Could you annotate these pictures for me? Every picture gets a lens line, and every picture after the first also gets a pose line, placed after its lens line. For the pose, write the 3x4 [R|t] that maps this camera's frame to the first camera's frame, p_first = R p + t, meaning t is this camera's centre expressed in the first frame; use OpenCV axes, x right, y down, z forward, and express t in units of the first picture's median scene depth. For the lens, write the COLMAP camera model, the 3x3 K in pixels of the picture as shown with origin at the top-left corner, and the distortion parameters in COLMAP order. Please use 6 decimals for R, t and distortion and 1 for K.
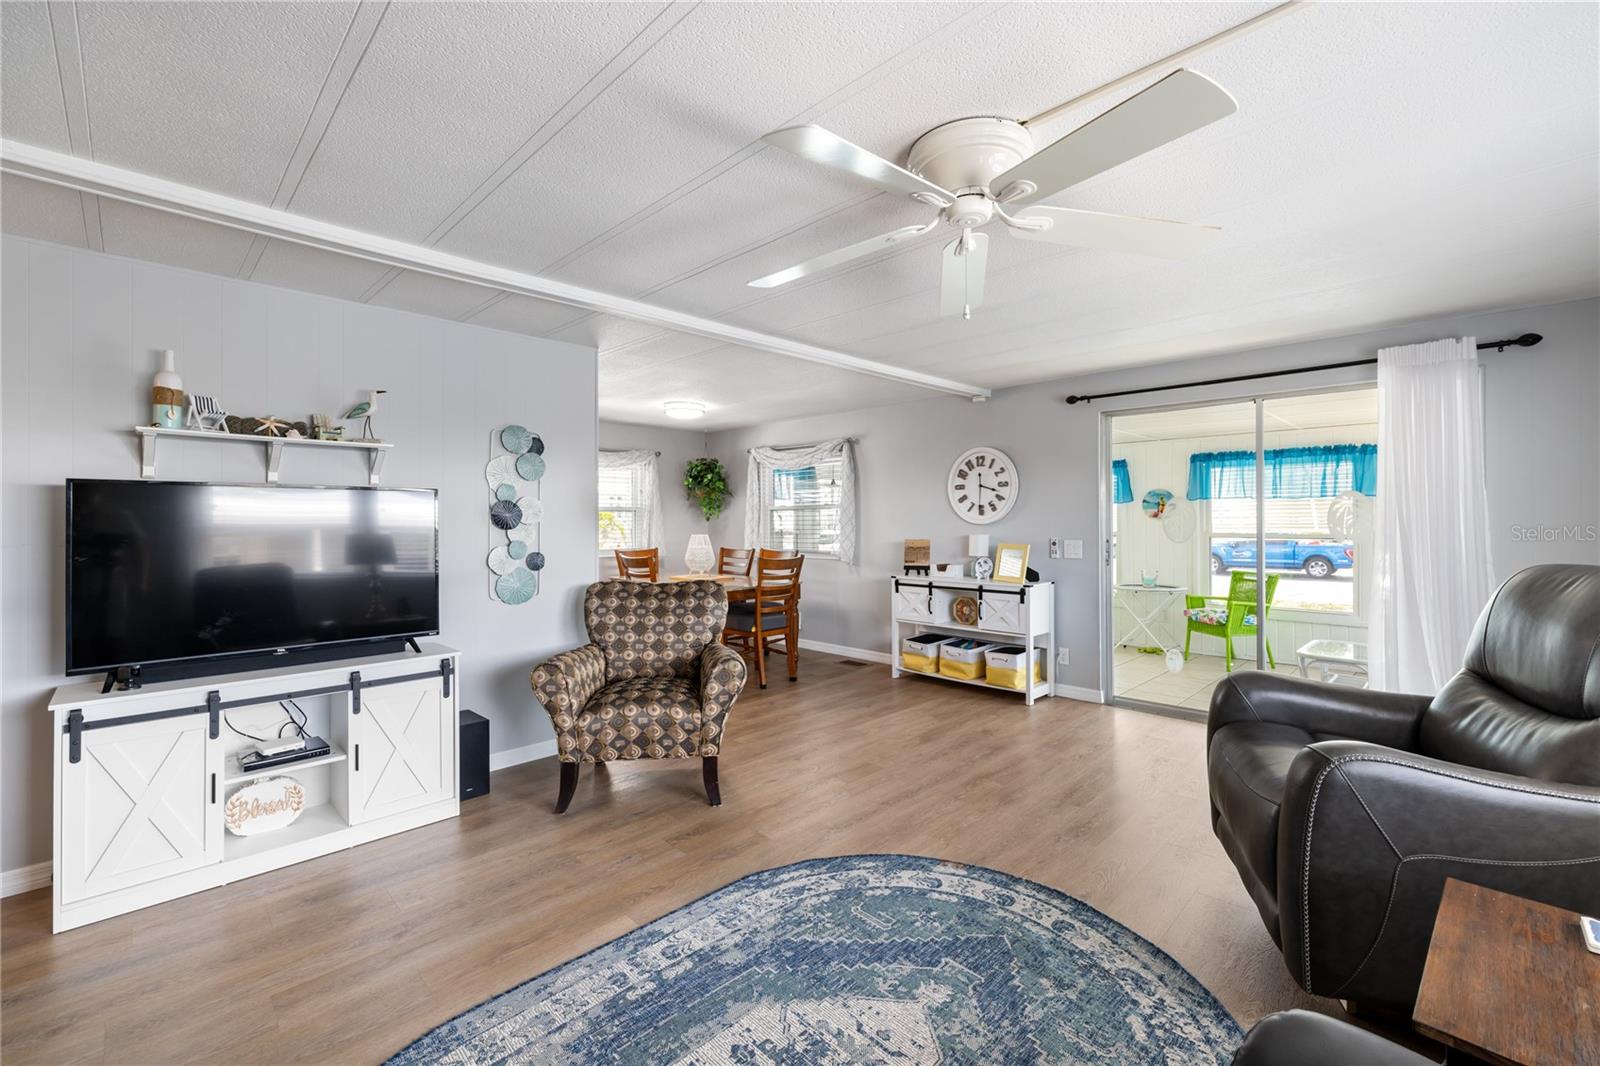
lens RADIAL K [[668.0, 0, 805.3], [0, 668.0, 520.0], [0, 0, 1]] dist [0.000277, 0.000120]
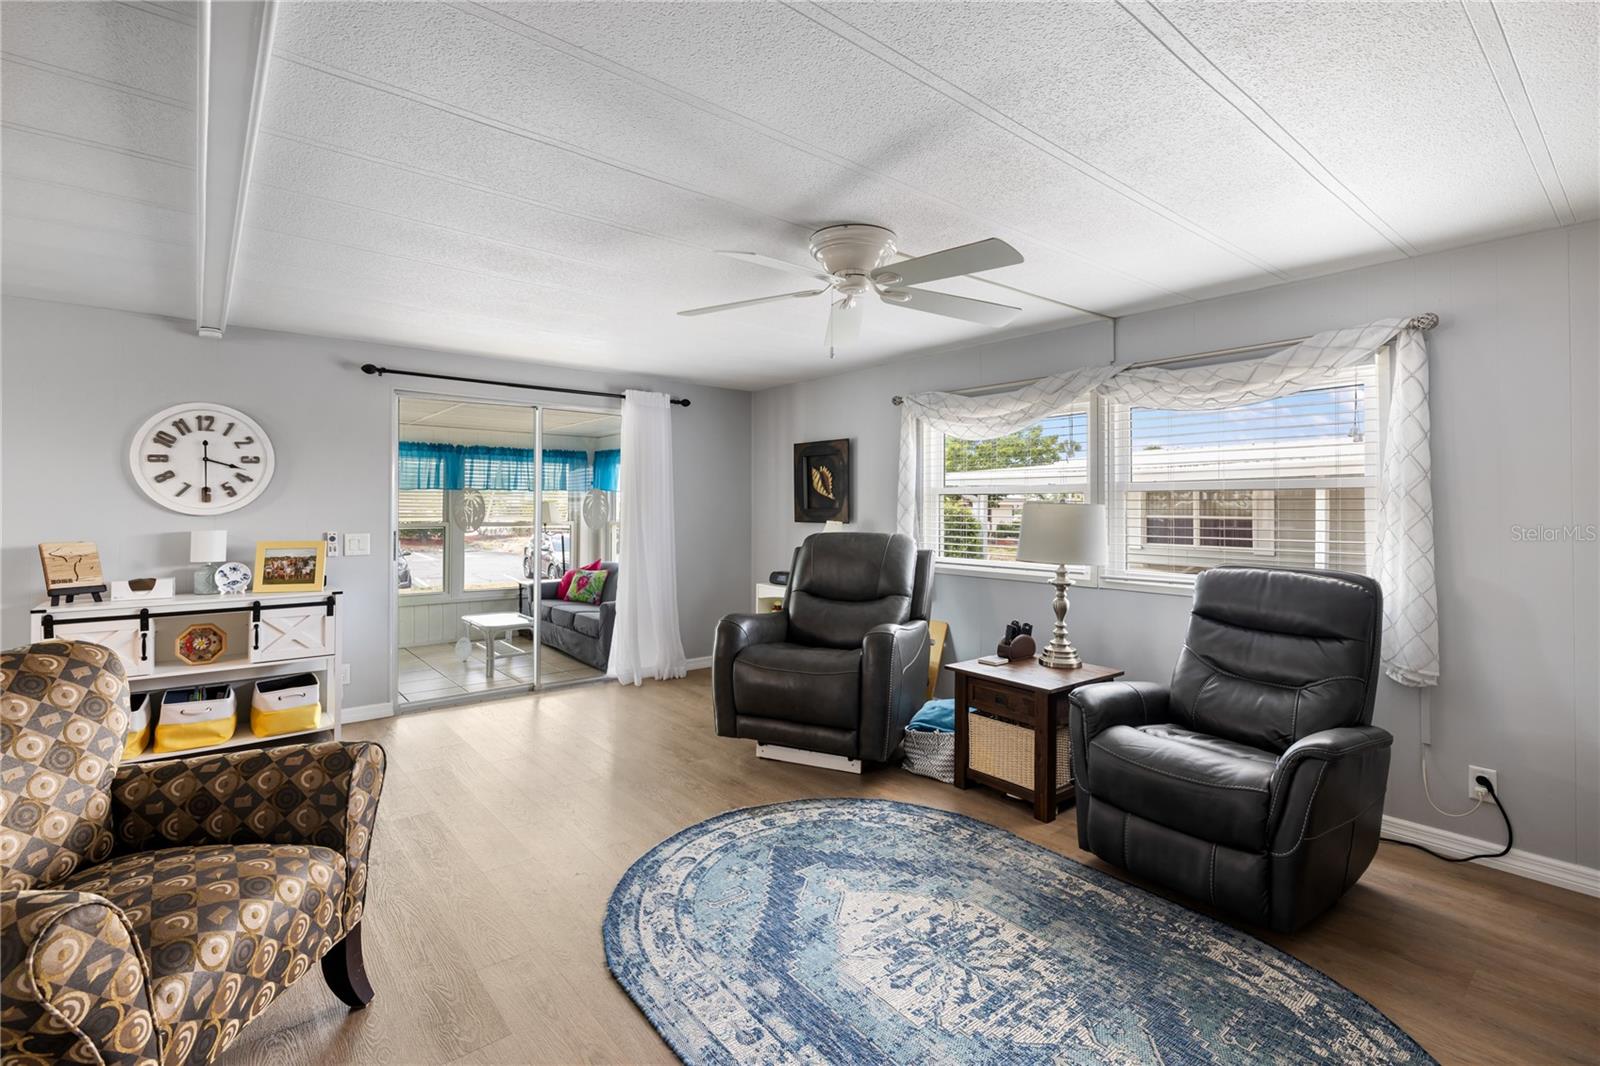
lens RADIAL K [[723.4, 0, 800.5], [0, 723.4, 496.8], [0, 0, 1]] dist [-0.001770, -0.000047]
pose [[0.101287, 0.019868, 0.994659, -0.423567], [-0.003244, 0.999802, -0.019640, -0.000071], [-0.994852, -0.001237, 0.101332, 0.328548]]
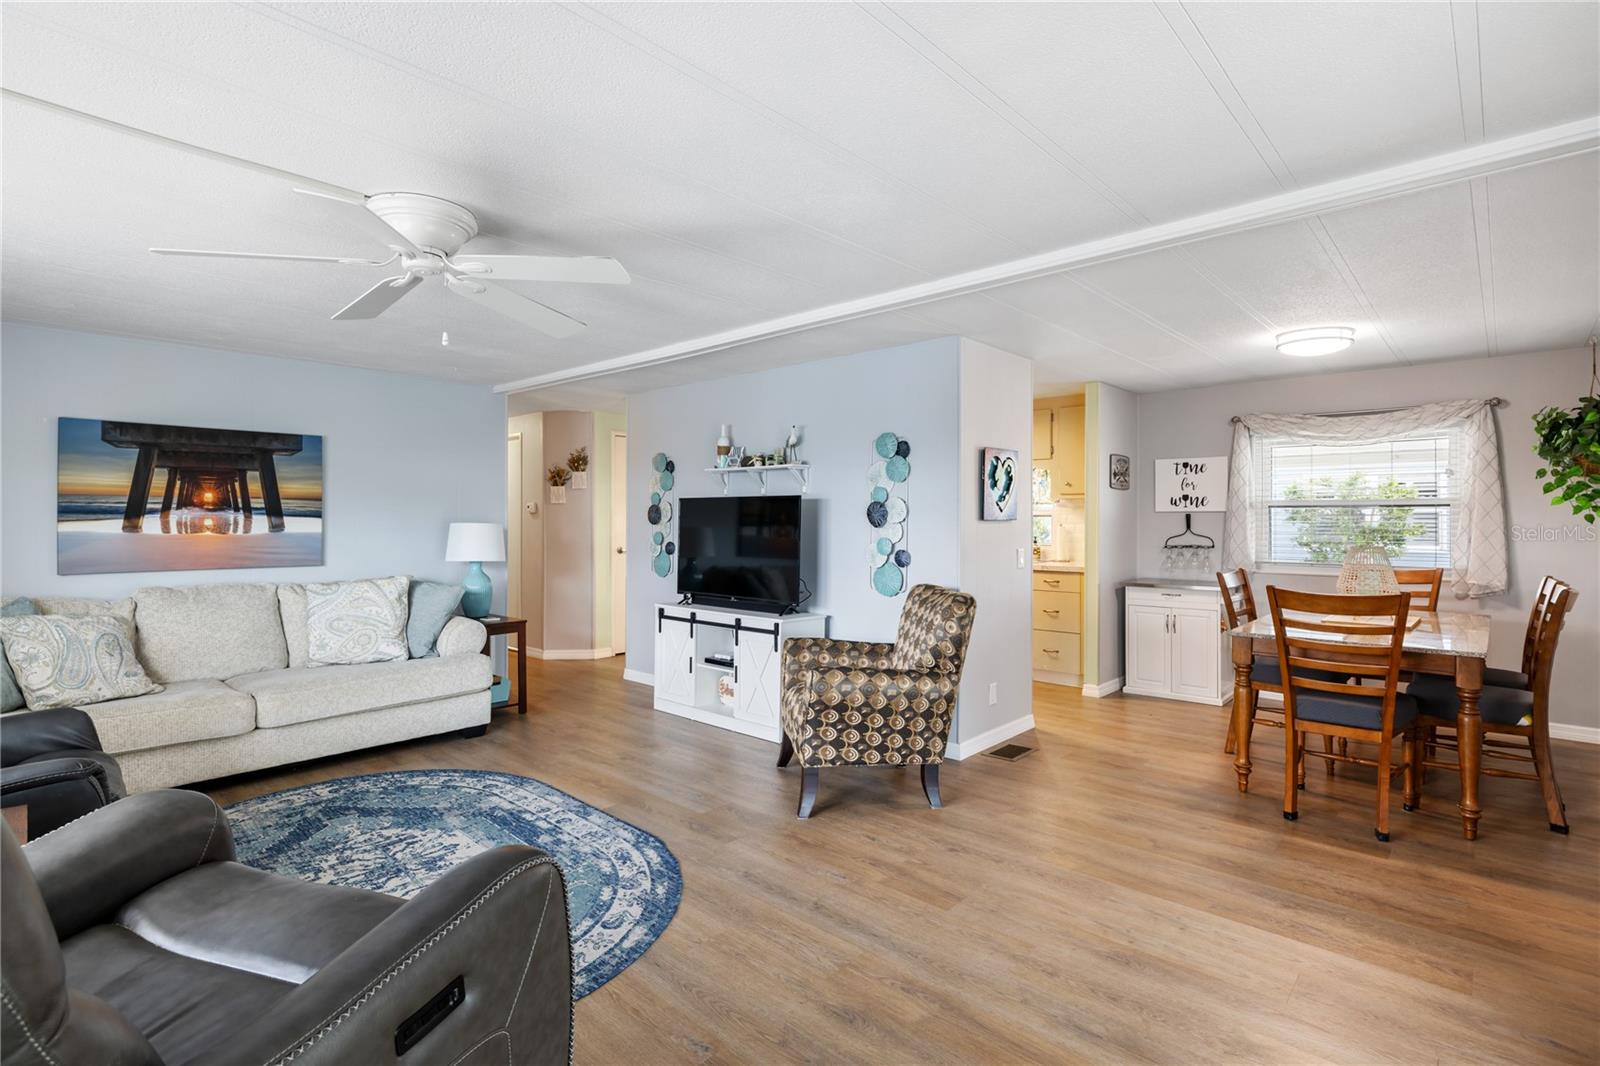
lens RADIAL K [[774.7, 0, 803.3], [0, 774.7, 517.6], [0, 0, 1]] dist [-0.004376, 0.000266]
pose [[0.039313, 0.000634, -0.999227, 0.572379], [-0.001857, 0.999998, 0.000561, -0.002095], [0.999225, 0.001834, 0.039314, 0.560621]]
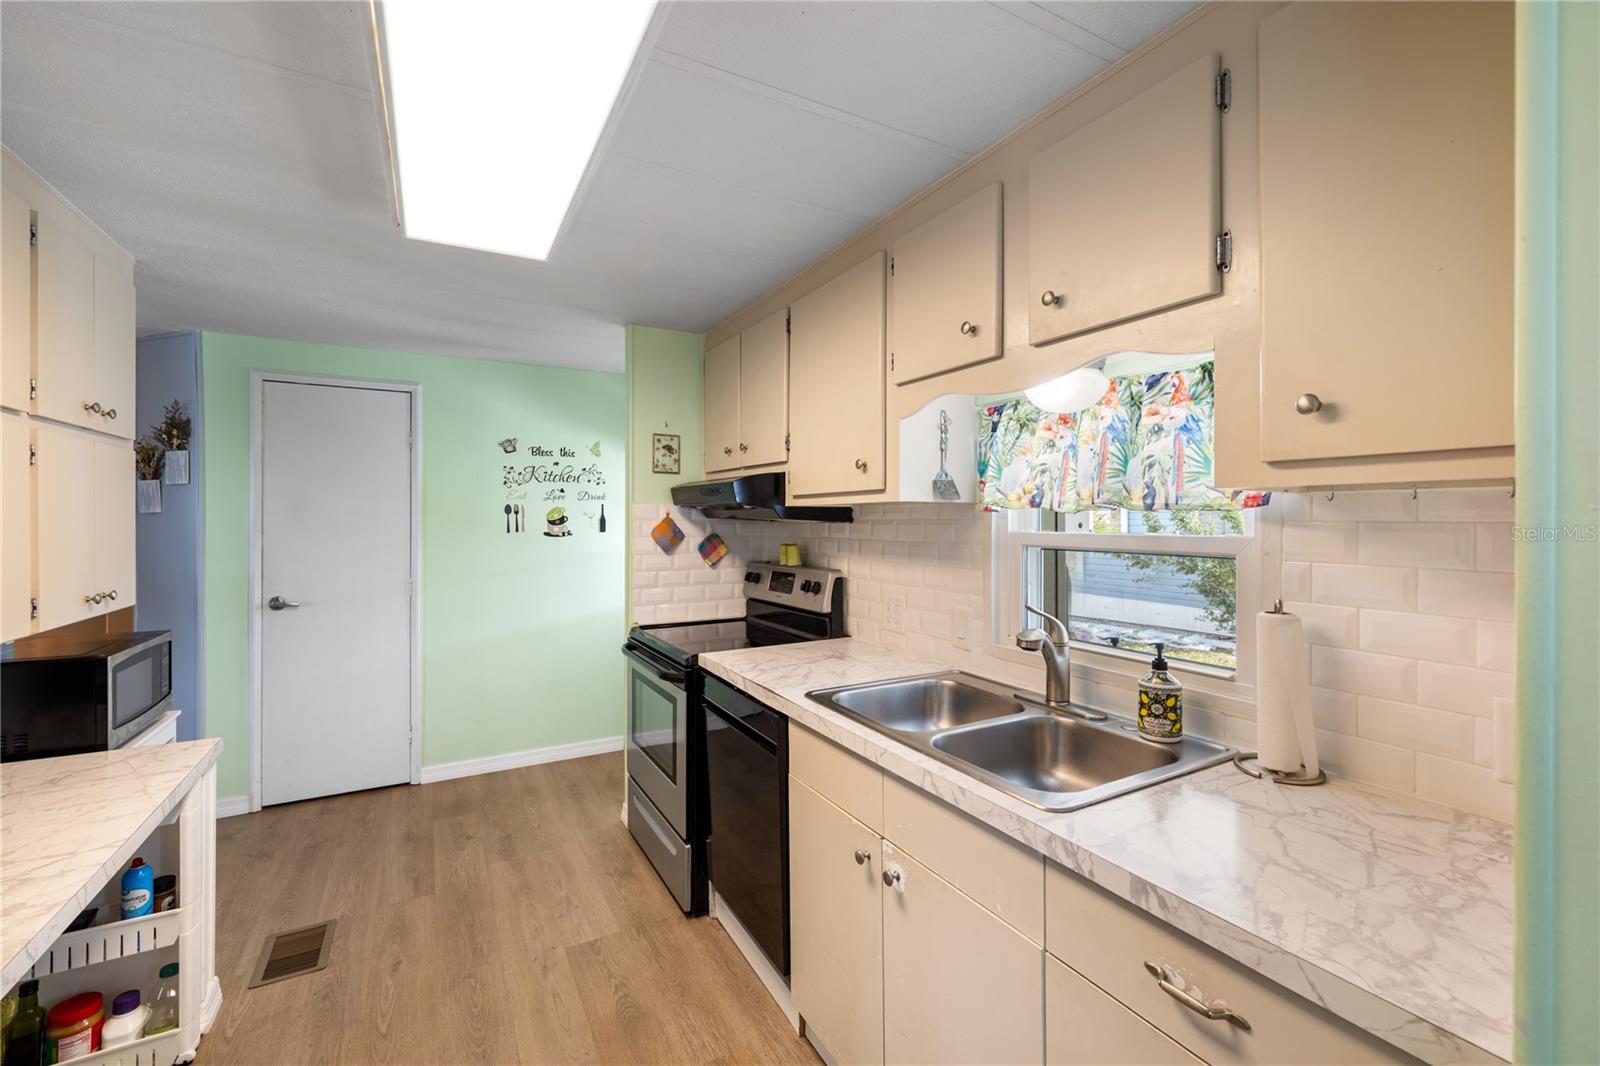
lens RADIAL K [[668.0, 0, 805.3], [0, 668.0, 520.0], [0, 0, 1]] dist [0.000277, 0.000120]
pose [[-0.277384, 0.001181, -0.960758, -0.405433], [-0.001747, 0.999997, 0.001734, -0.022114], [0.960758, 0.002160, -0.277381, 0.936947]]
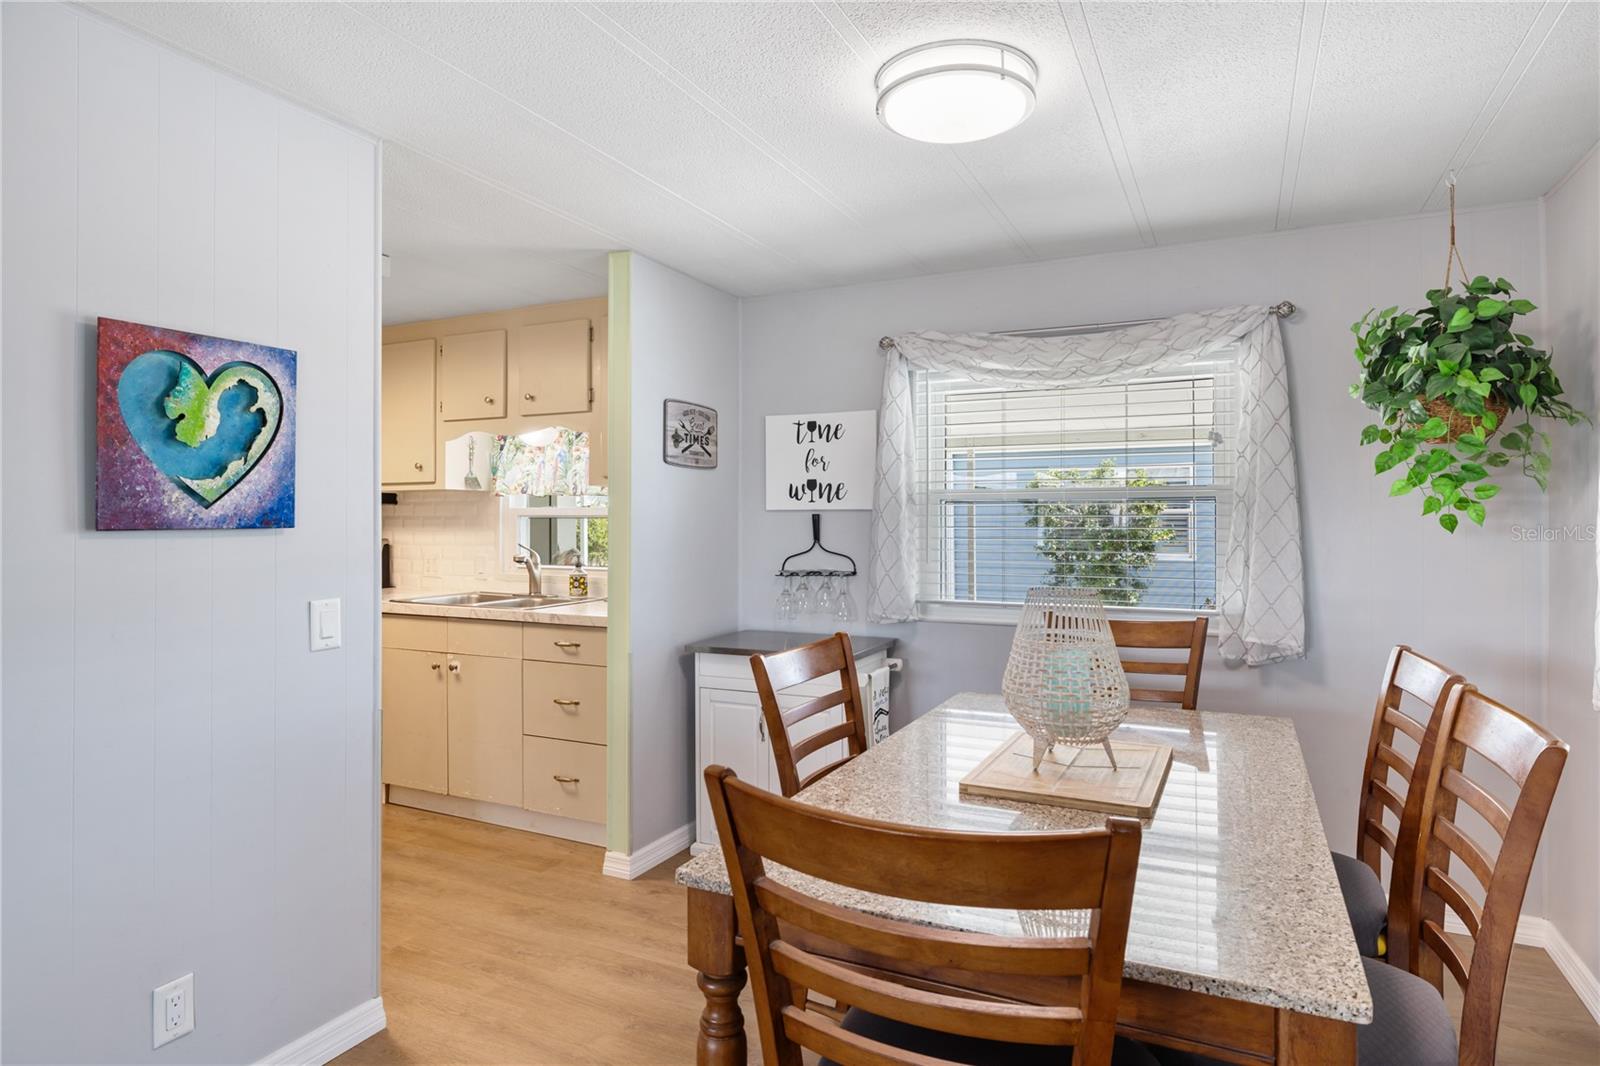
lens RADIAL K [[898.1, 0, 806.4], [0, 898.1, 516.2], [0, 0, 1]] dist [-0.002539, -0.000212]
pose [[0.323321, -0.003498, -0.946283, 0.140682], [-0.001139, 0.999991, -0.004086, -0.003239], [0.946289, 0.002398, 0.323314, 0.933060]]
